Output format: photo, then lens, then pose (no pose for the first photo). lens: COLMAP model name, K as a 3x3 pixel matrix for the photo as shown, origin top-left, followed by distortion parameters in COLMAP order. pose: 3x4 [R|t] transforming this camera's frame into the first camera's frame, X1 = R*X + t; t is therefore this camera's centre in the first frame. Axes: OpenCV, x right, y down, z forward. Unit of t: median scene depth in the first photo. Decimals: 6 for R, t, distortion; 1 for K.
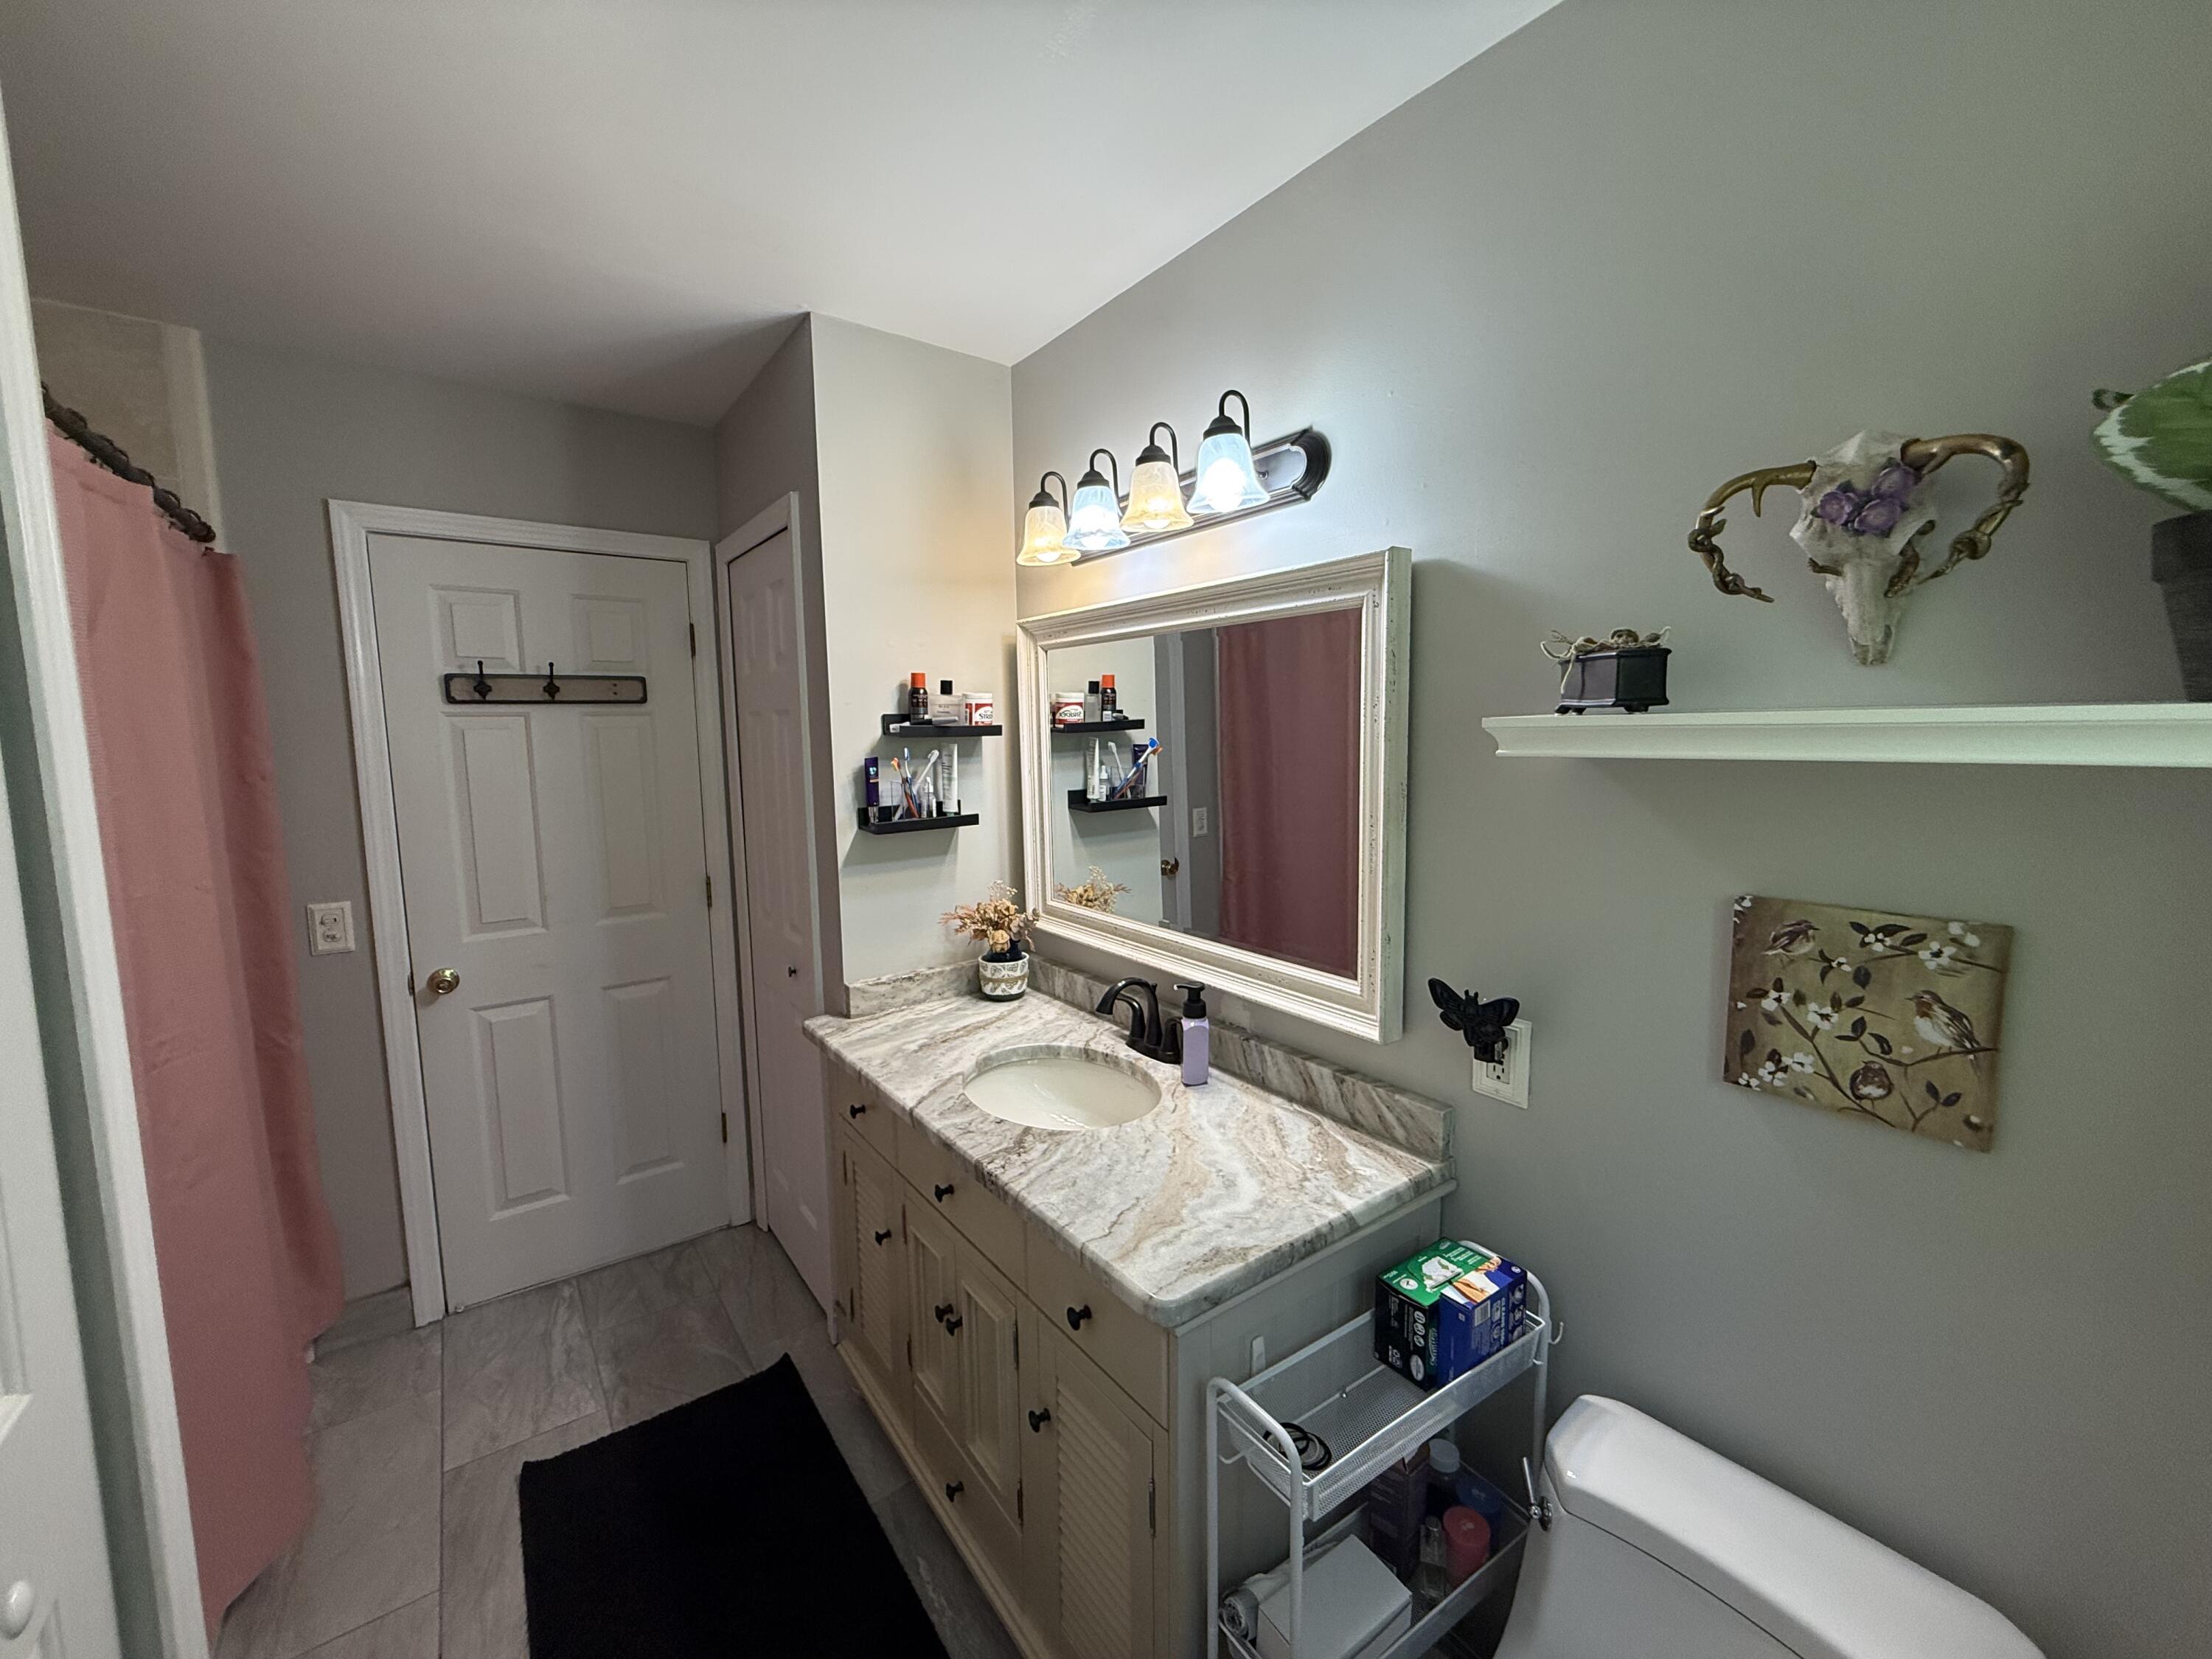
lens RADIAL K [[882.2, 0, 1098.3], [0, 882.2, 824.4], [0, 0, 1]] dist [-0.000117, 0.000679]
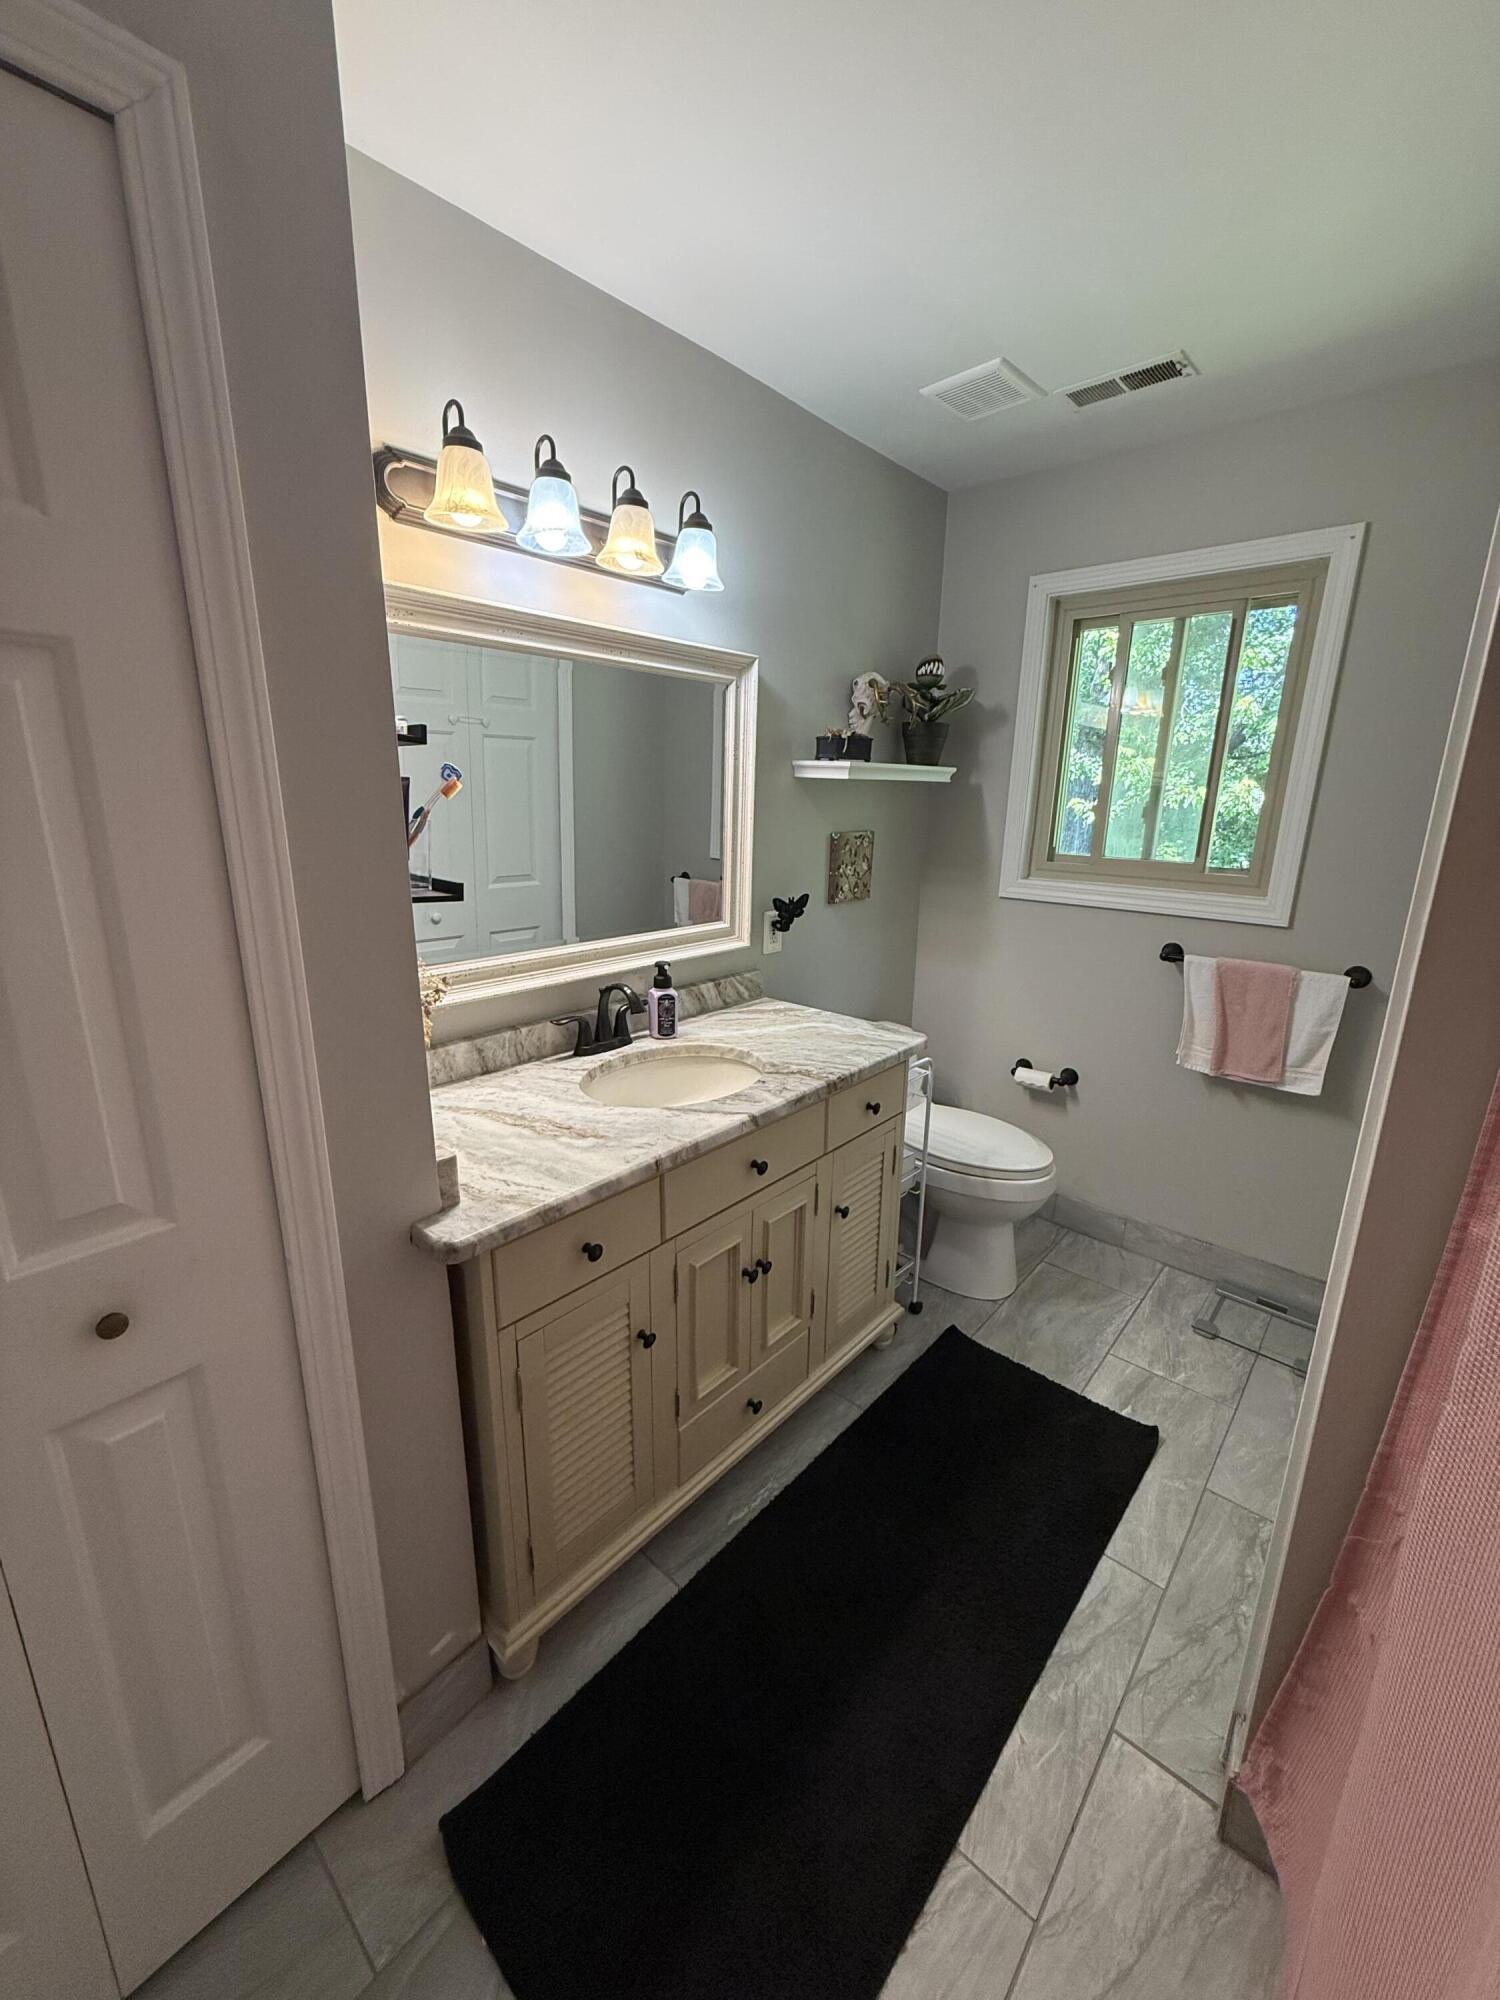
lens RADIAL K [[797.7, 0, 739.5], [0, 797.7, 999.3], [0, 0, 1]] dist [-0.000117, 0.000679]
pose [[-0.206900, -0.237659, 0.949058, -1.151671], [0.096652, 0.960337, 0.261554, -0.068753], [-0.973576, 0.145844, -0.175723, 1.228905]]
